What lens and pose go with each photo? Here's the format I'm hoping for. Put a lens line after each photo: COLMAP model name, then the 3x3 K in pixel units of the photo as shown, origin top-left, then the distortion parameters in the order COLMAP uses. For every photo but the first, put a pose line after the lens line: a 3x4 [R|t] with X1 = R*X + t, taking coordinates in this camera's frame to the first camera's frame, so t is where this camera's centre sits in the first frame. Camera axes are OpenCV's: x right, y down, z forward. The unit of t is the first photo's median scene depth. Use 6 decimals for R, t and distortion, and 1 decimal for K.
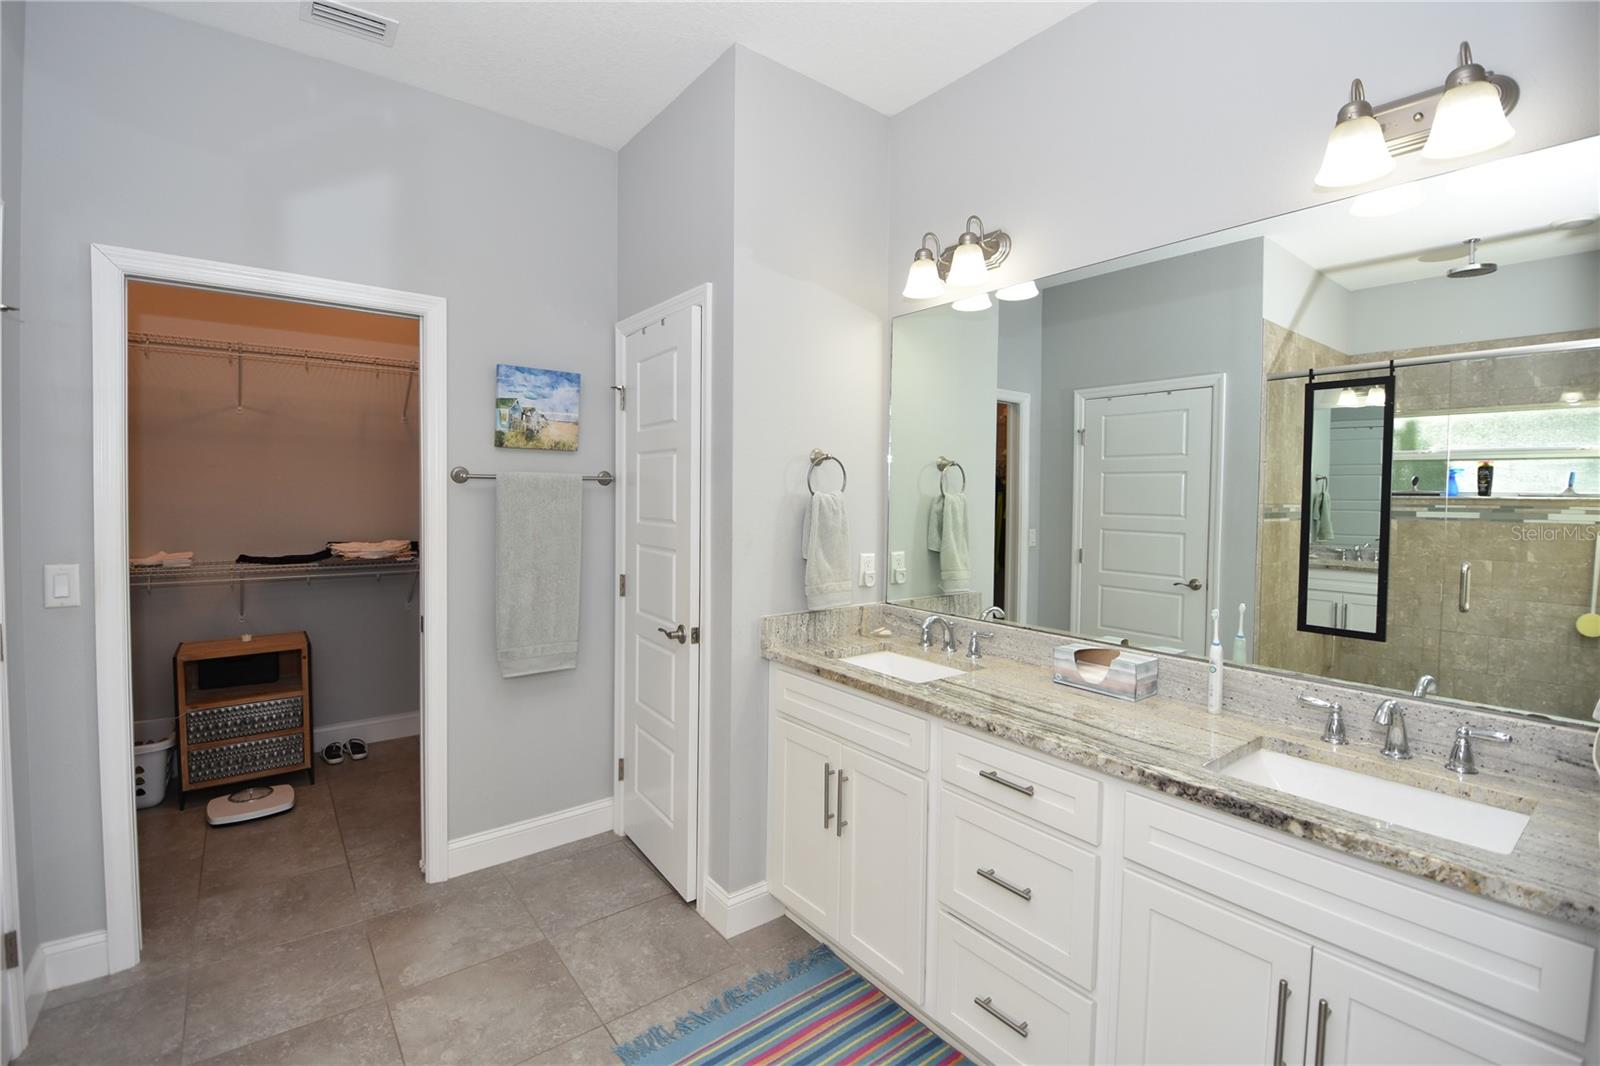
lens RADIAL K [[704.3, 0, 794.7], [0, 704.3, 512.4], [0, 0, 1]] dist [0.014752, -0.023867]
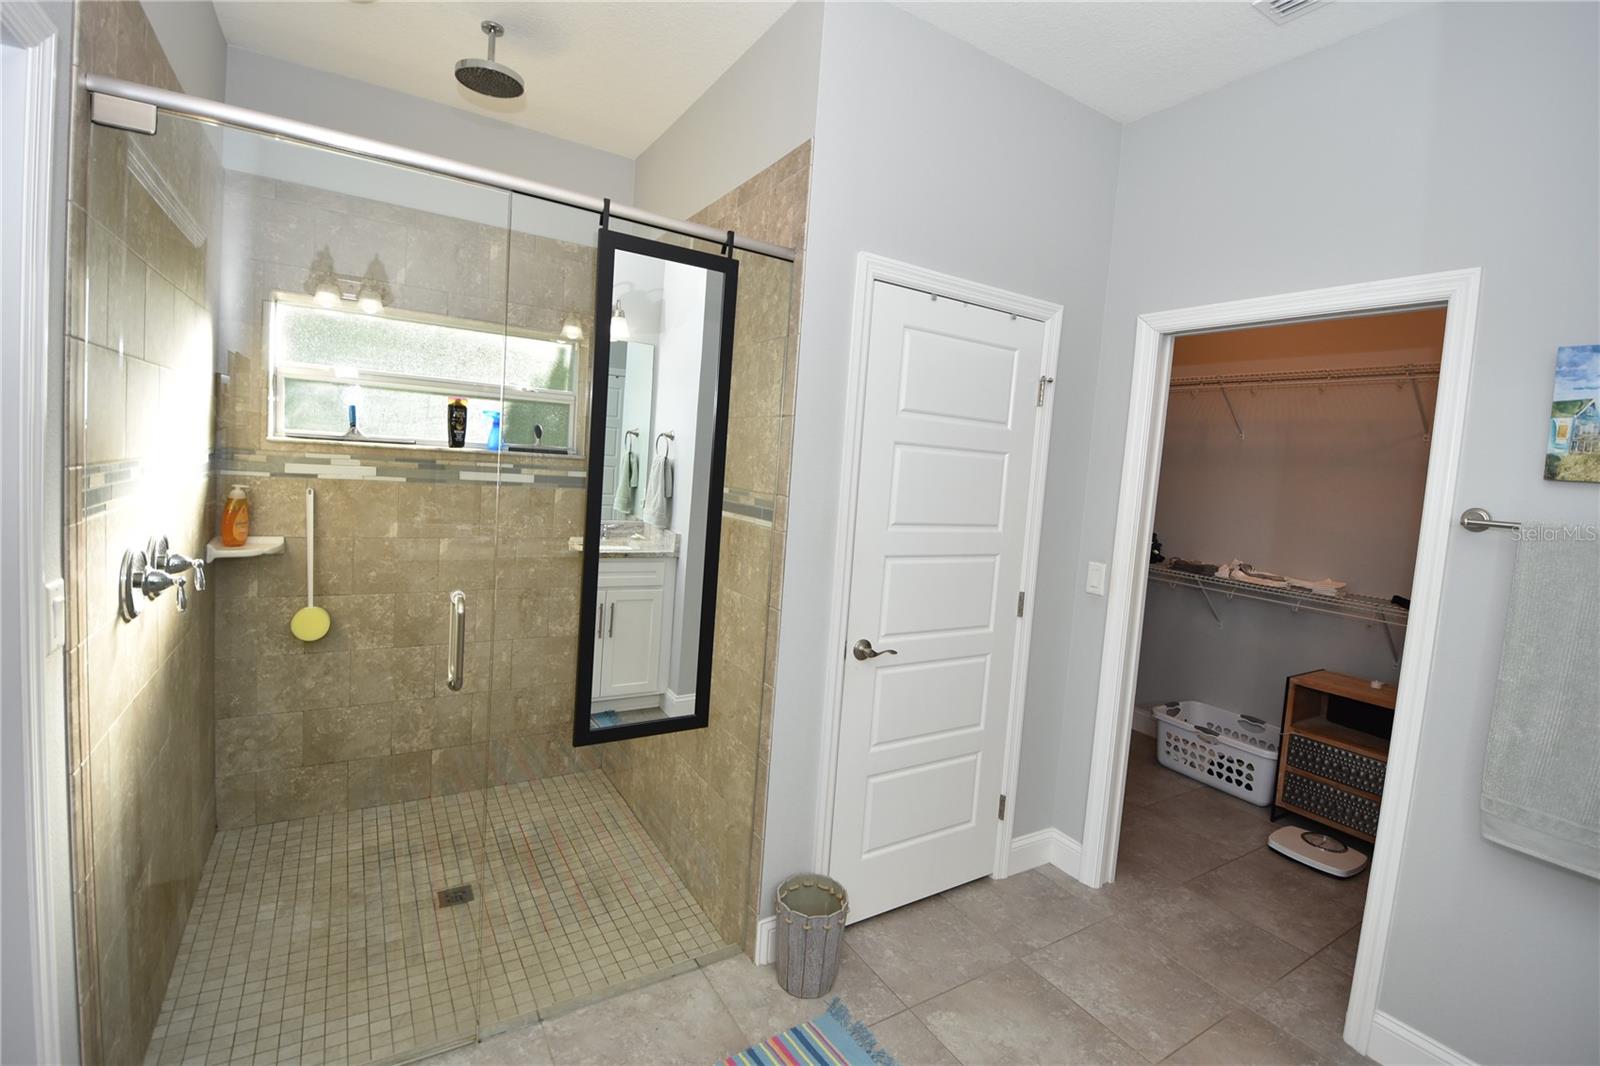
lens RADIAL K [[704.3, 0, 794.7], [0, 704.3, 512.4], [0, 0, 1]] dist [0.014752, -0.023867]
pose [[-0.113447, 0.052935, -0.992133, 0.269955], [-0.098007, 0.993113, 0.064194, -0.038990], [0.988698, 0.104518, -0.107477, 0.418746]]
